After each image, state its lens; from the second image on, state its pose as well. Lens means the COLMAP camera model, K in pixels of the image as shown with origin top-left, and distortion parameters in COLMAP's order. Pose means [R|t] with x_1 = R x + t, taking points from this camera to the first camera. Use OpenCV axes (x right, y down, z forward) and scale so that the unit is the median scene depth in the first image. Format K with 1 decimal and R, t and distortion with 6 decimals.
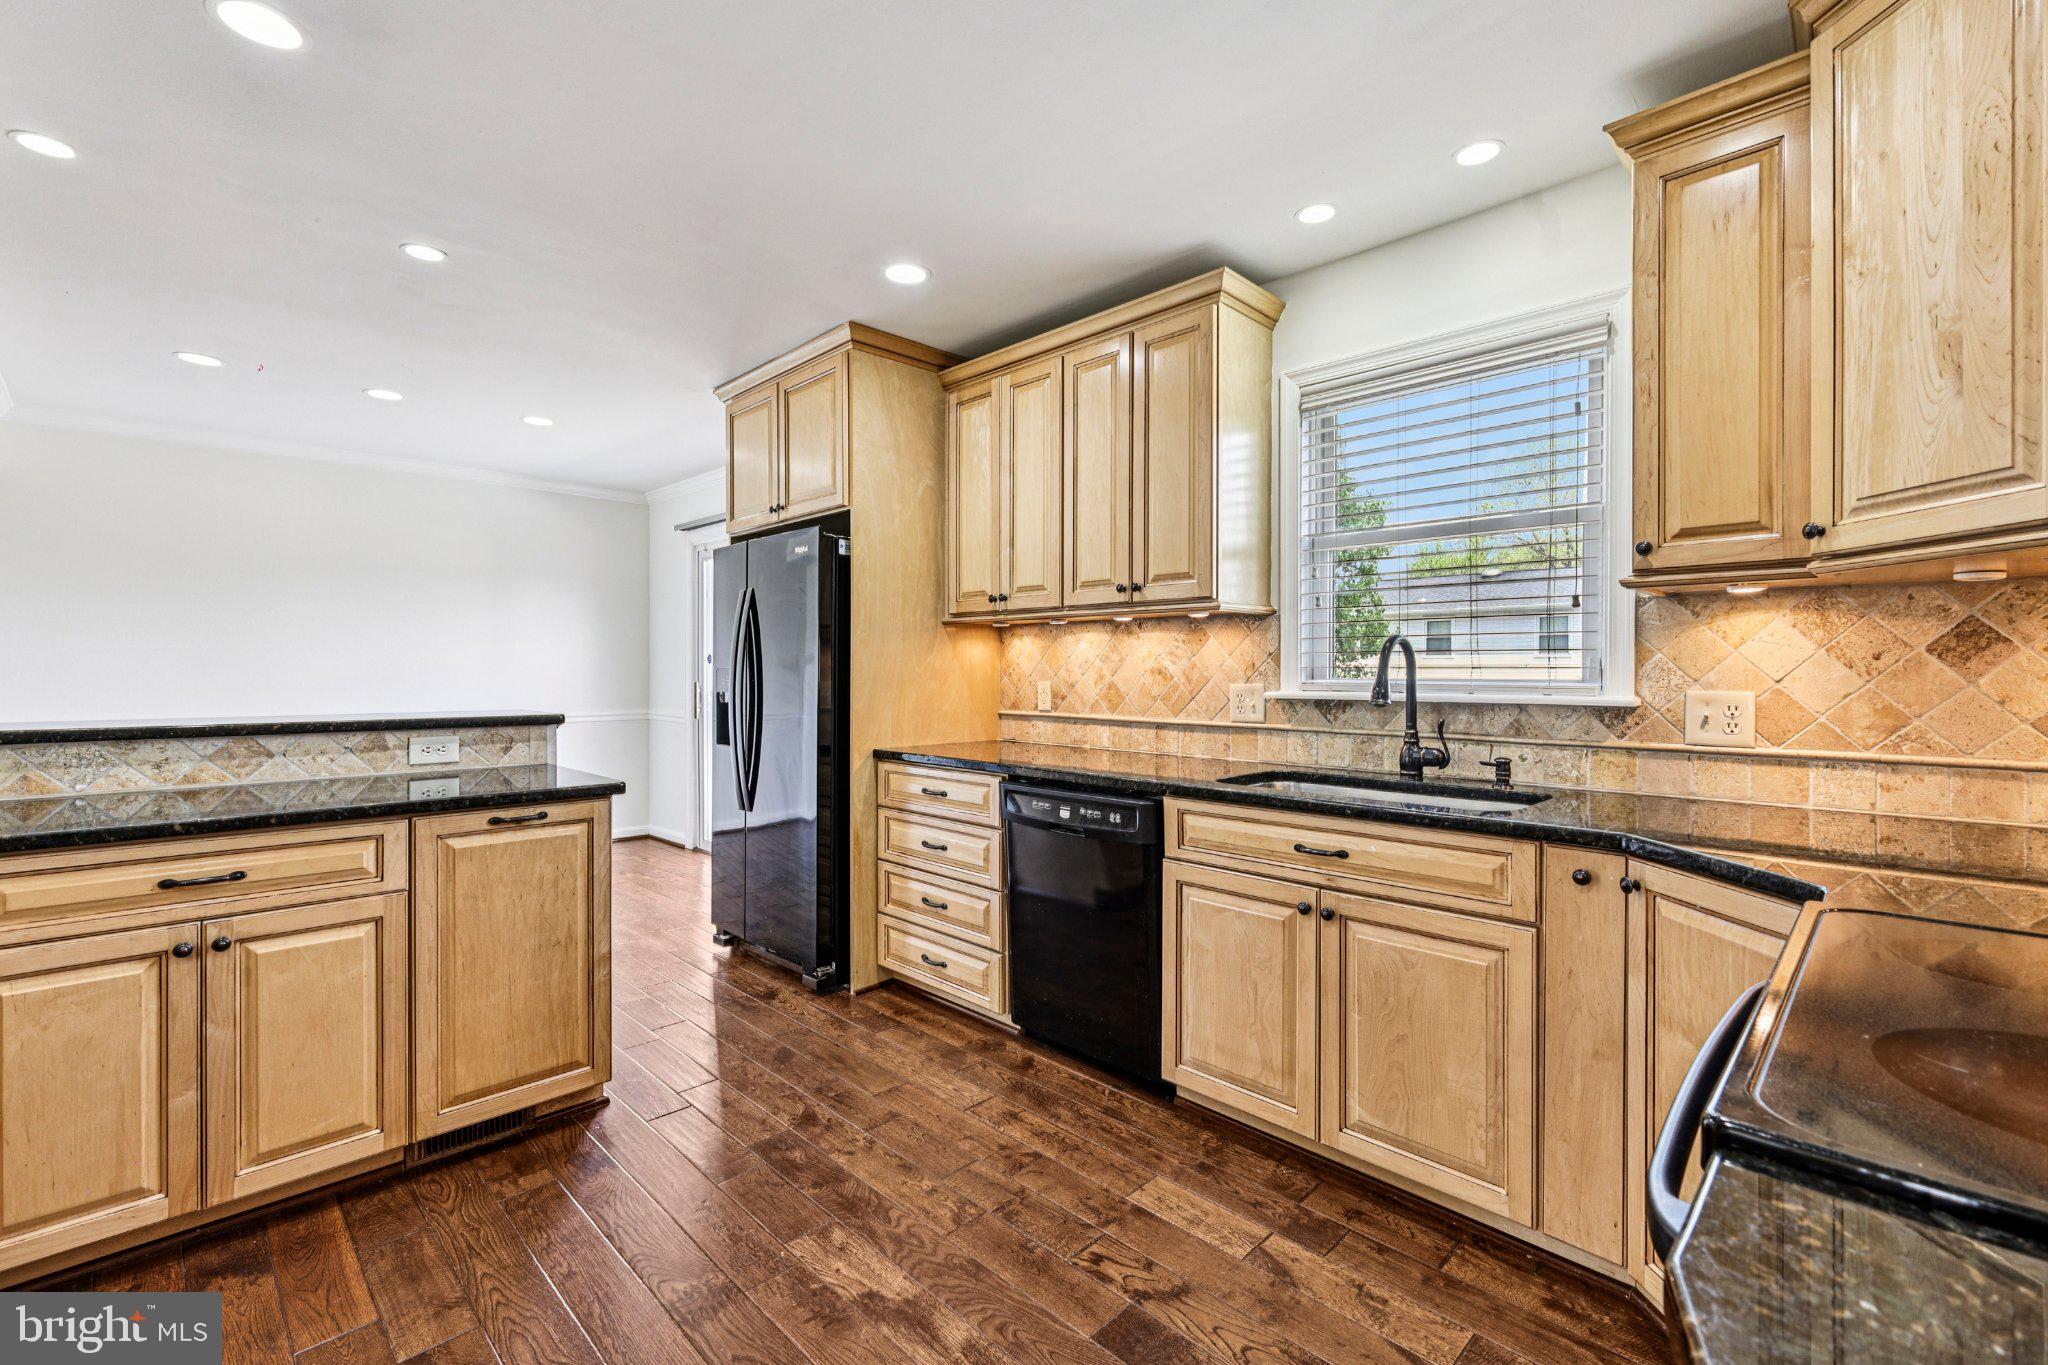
lens RADIAL K [[884.3, 0, 1024.6], [0, 884.3, 675.5], [0, 0, 1]] dist [0.001109, 0.000023]
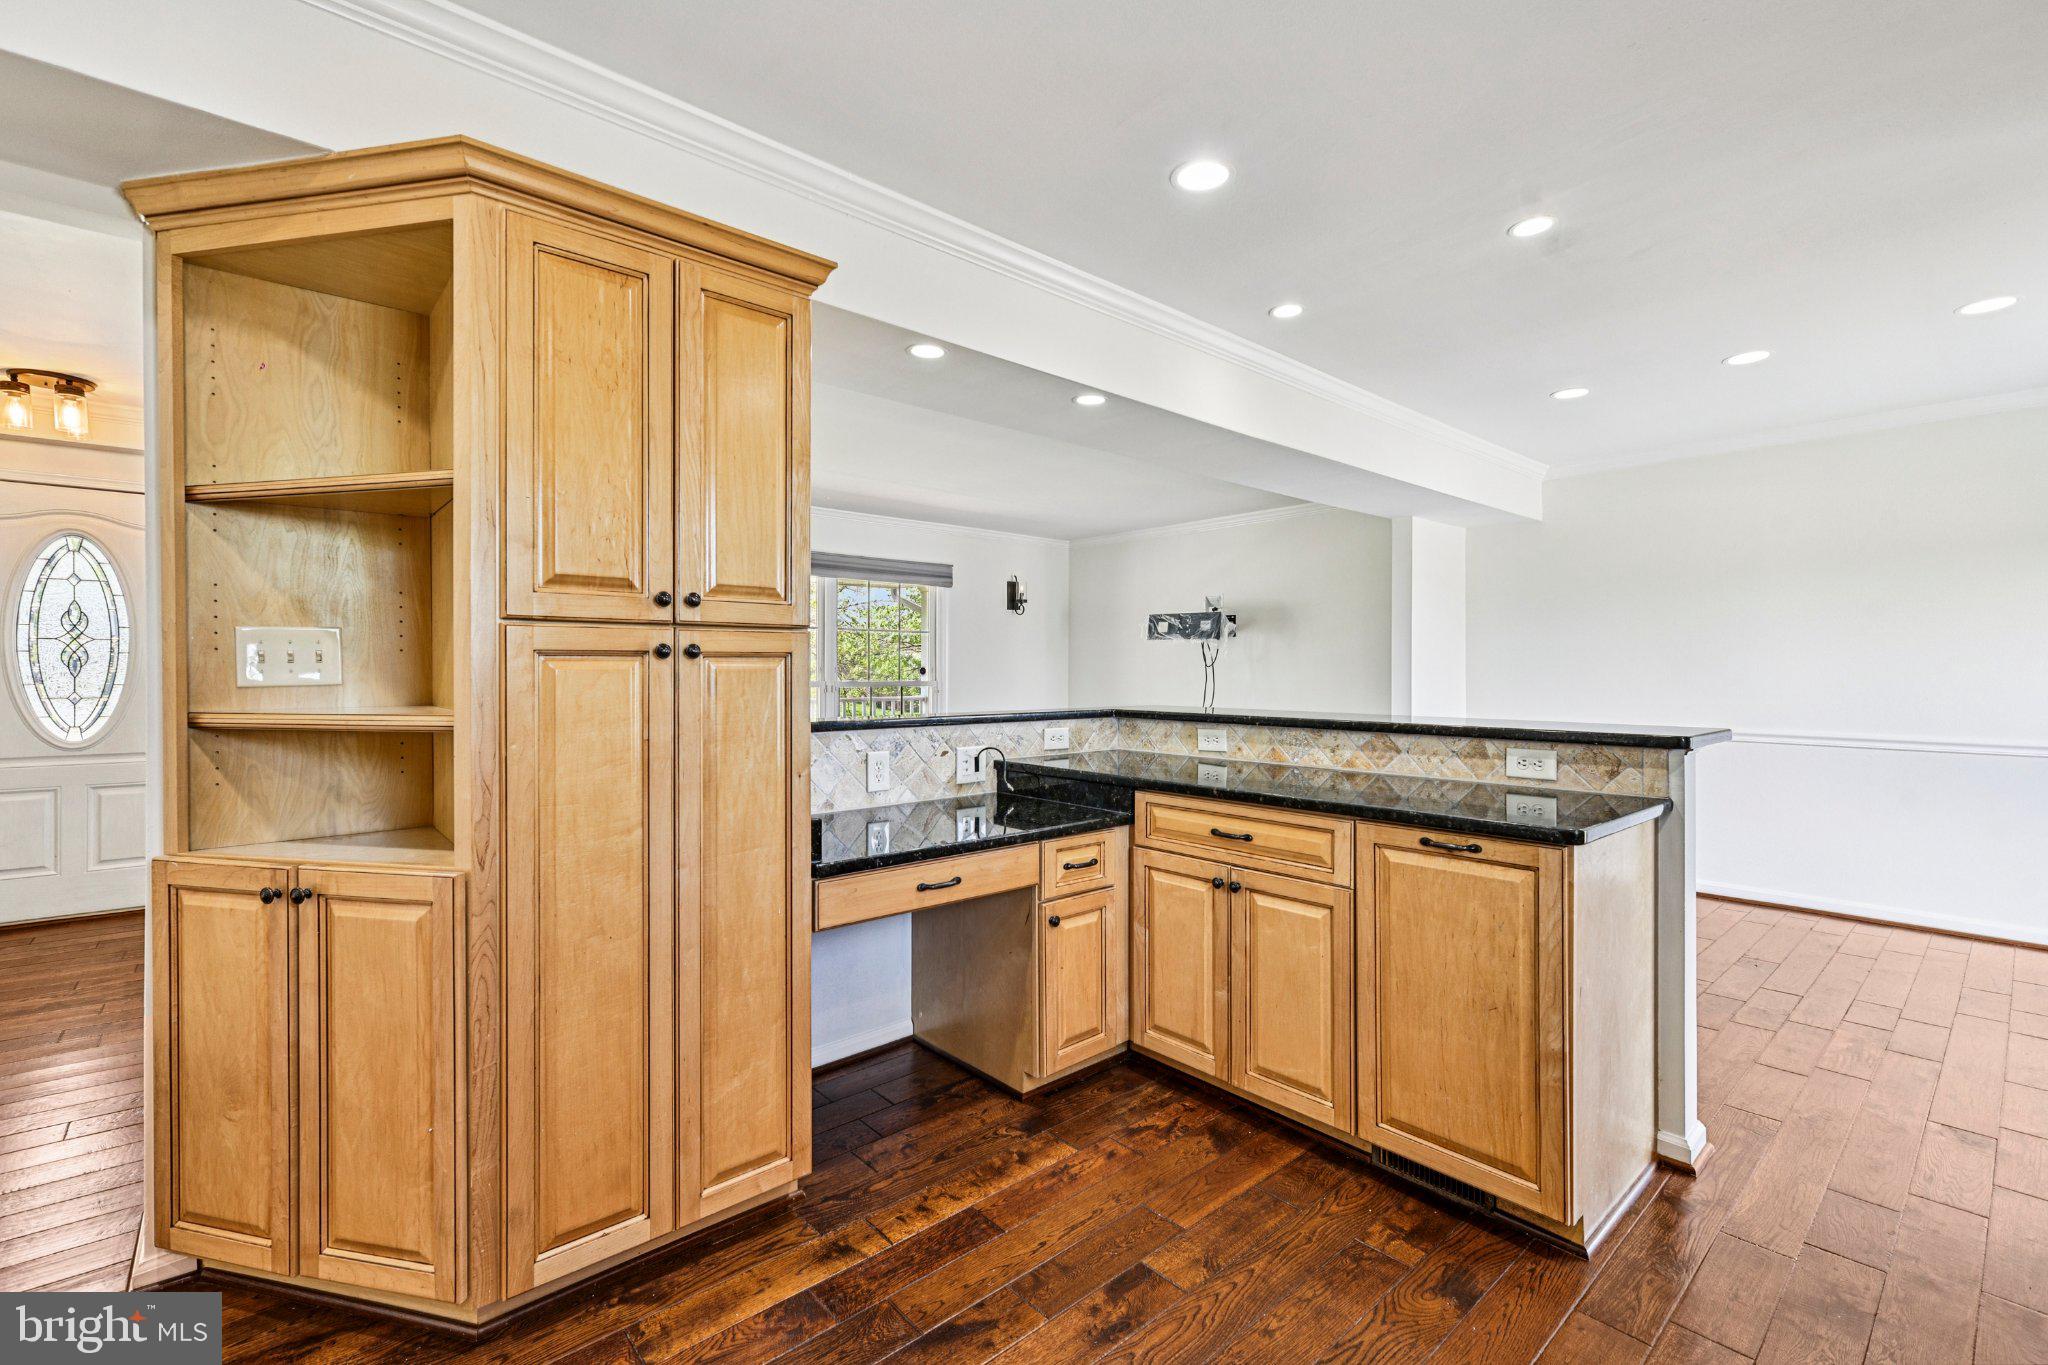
lens RADIAL K [[886.5, 0, 1019.3], [0, 886.5, 669.3], [0, 0, 1]] dist [0.000815, 0.000178]
pose [[-0.071456, -0.004520, -0.997433, 0.330941], [-0.006899, 0.999968, -0.004037, -0.007342], [0.997420, 0.006593, -0.071485, 0.612726]]
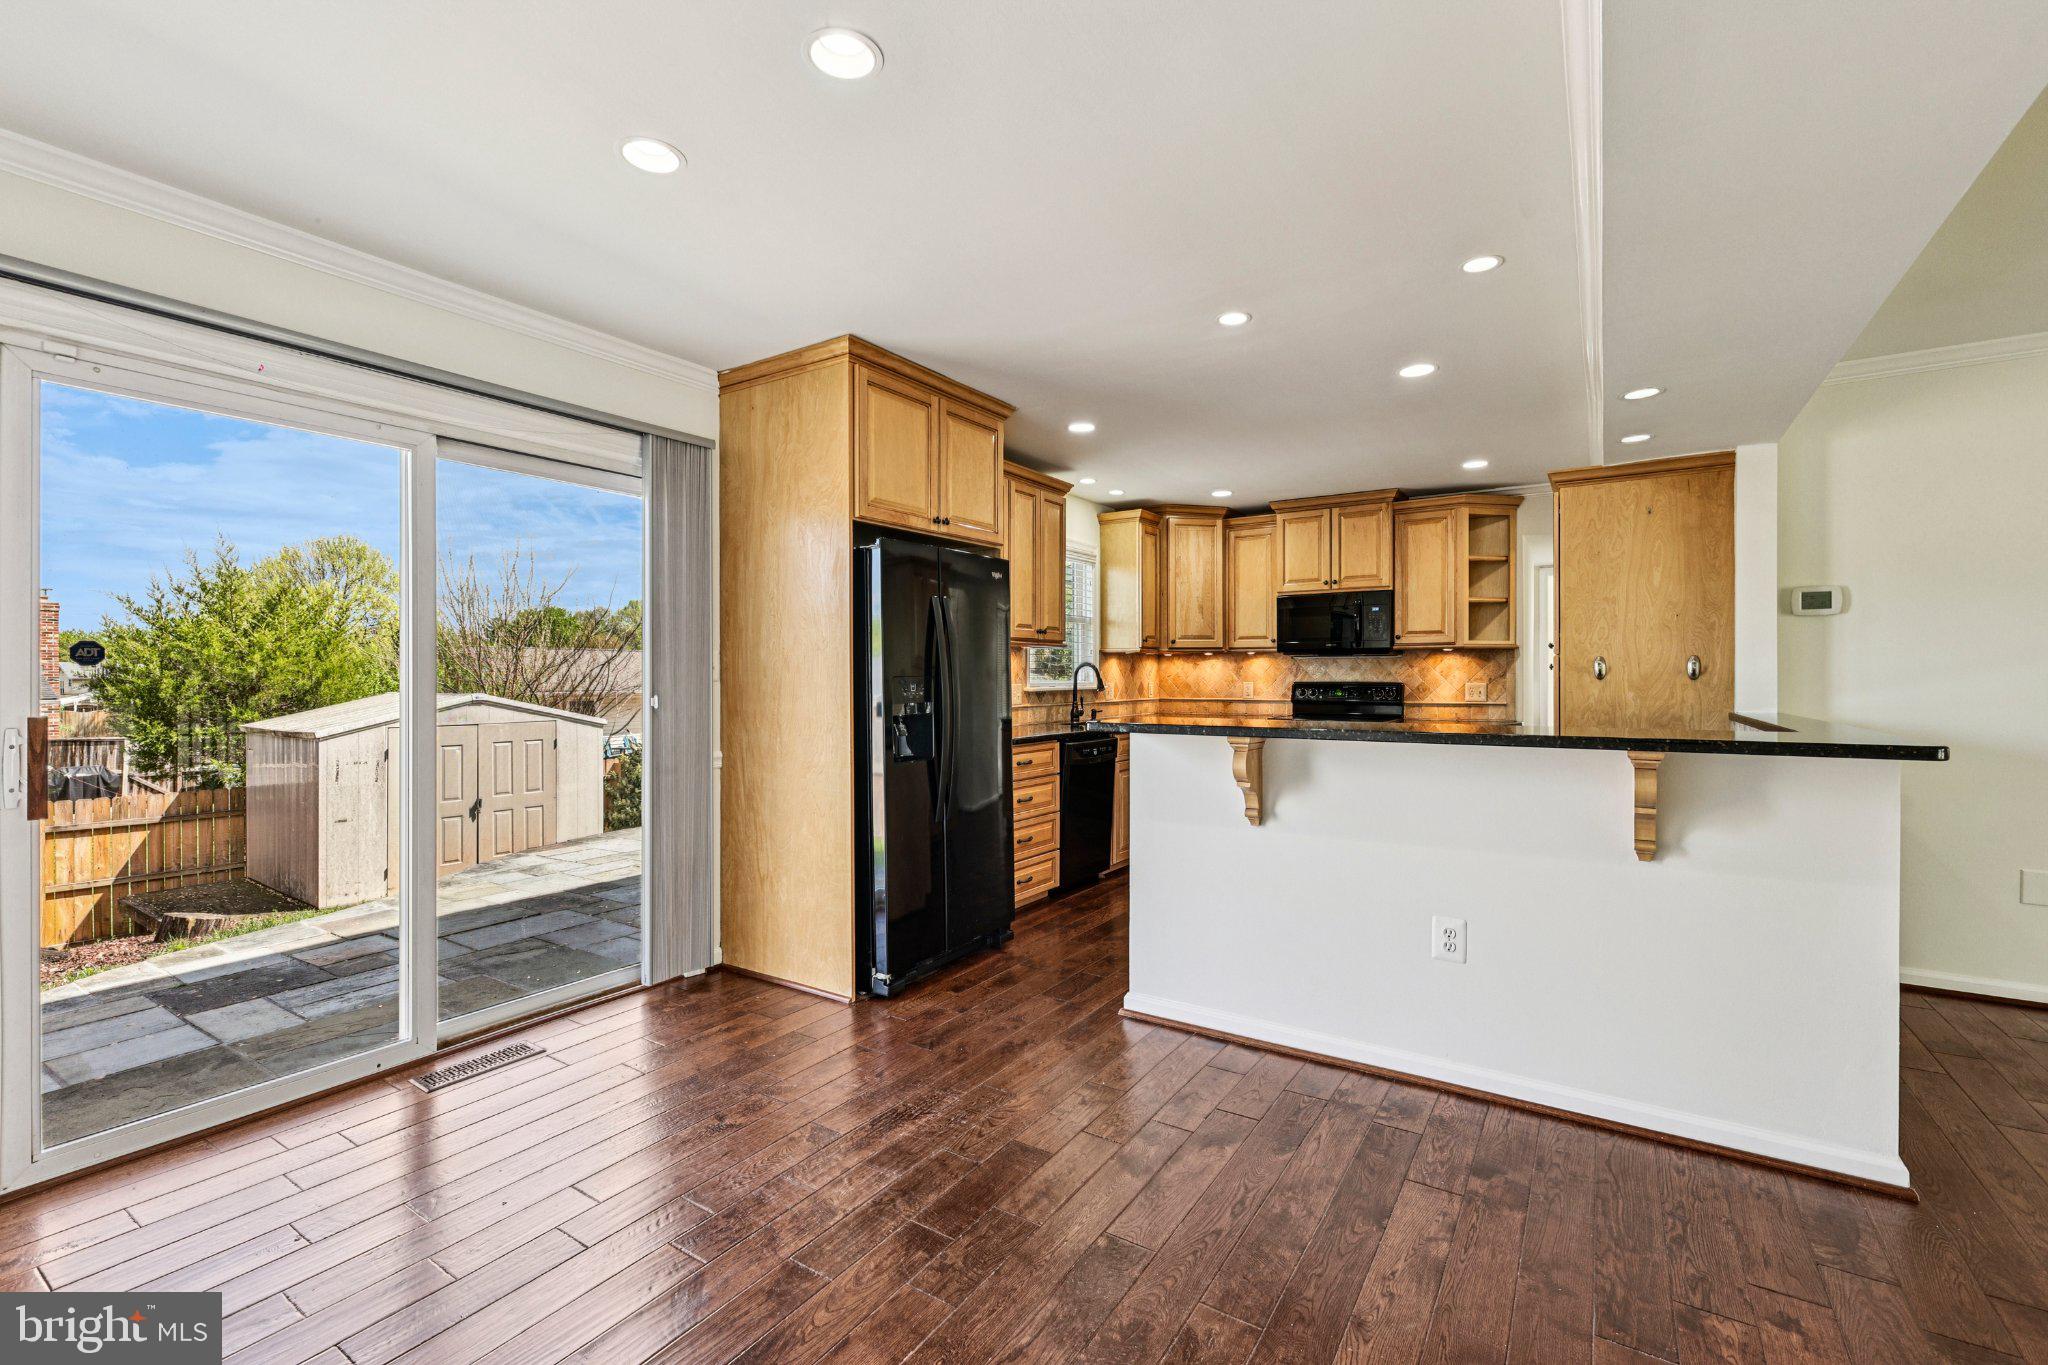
lens RADIAL K [[884.3, 0, 1016.0], [0, 884.3, 681.7], [0, 0, 1]] dist [0.000260, -0.000110]
pose [[-0.194634, -0.008705, 0.980837, -2.035304], [0.006511, 0.999927, 0.010166, -0.020137], [-0.980854, 0.008365, -0.194563, 1.740495]]
